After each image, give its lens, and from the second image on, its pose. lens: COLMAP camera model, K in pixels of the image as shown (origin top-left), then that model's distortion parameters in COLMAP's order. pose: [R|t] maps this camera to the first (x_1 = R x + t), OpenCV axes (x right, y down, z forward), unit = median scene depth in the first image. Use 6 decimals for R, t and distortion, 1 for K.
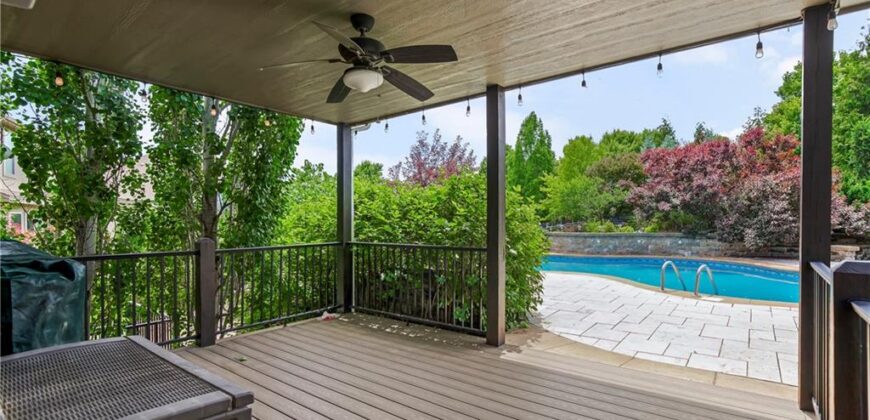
lens RADIAL K [[403.2, 0, 449.6], [0, 403.2, 221.3], [0, 0, 1]] dist [-0.001957, 0.000408]
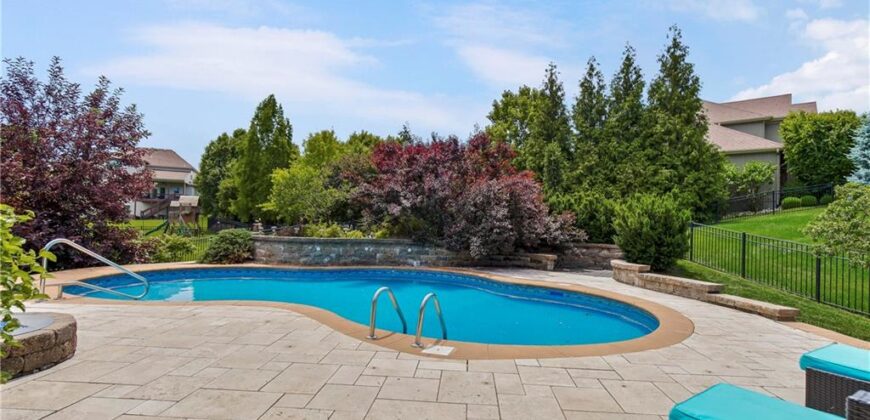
lens RADIAL K [[406.1, 0, 435.0], [0, 406.1, 210.0], [0, 0, 1]] dist [-0.001557, 0.000141]
pose [[0.844064, 0.050607, 0.533849, 0.142797], [-0.034084, 0.998587, -0.040773, -0.001043], [-0.535158, 0.016219, 0.844596, 0.223346]]
